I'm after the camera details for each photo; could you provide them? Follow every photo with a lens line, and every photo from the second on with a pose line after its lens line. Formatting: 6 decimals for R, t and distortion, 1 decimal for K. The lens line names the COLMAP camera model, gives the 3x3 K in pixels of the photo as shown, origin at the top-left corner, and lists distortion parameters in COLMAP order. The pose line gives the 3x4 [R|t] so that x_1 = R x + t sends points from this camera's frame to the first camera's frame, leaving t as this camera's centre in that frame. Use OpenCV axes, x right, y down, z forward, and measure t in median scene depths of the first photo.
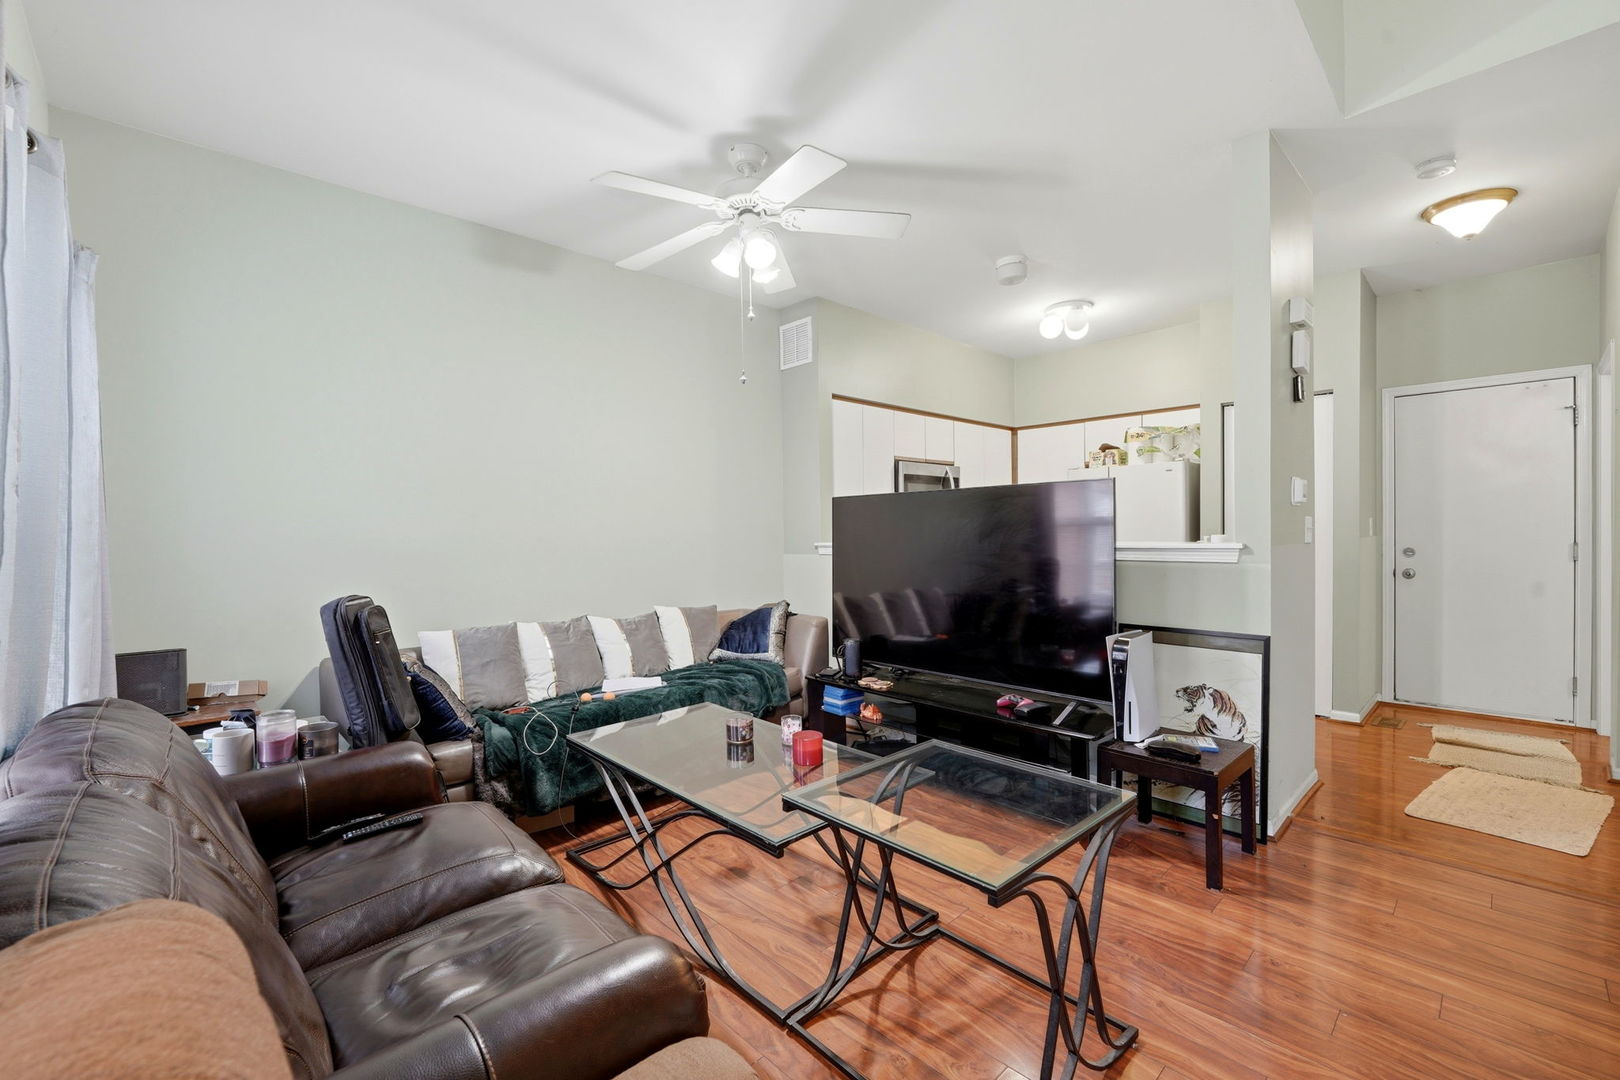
lens RADIAL K [[677.8, 0, 794.4], [0, 677.8, 528.7], [0, 0, 1]] dist [-0.010119, -0.000026]
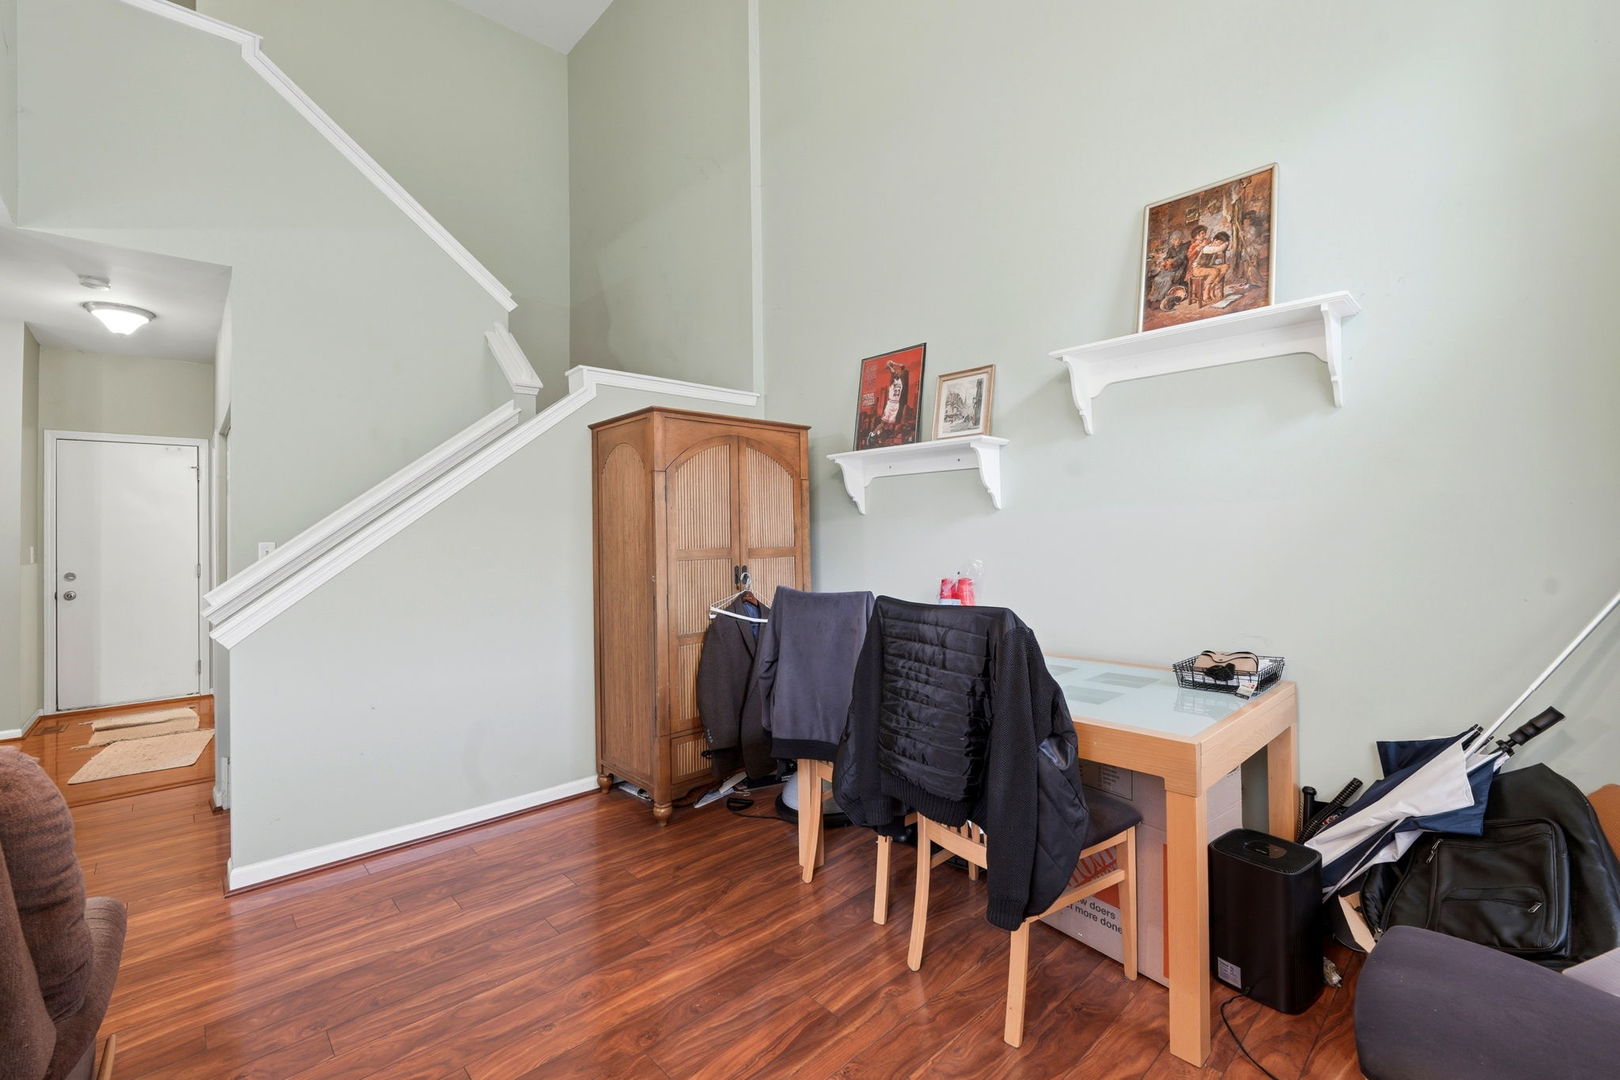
lens RADIAL K [[677.8, 0, 794.4], [0, 677.8, 528.7], [0, 0, 1]] dist [-0.010119, -0.000026]
pose [[0.005936, 0.024594, 0.999680, -0.235203], [0.024657, 0.999390, -0.024733, 0.012140], [-0.999678, 0.024796, 0.005326, -0.257822]]
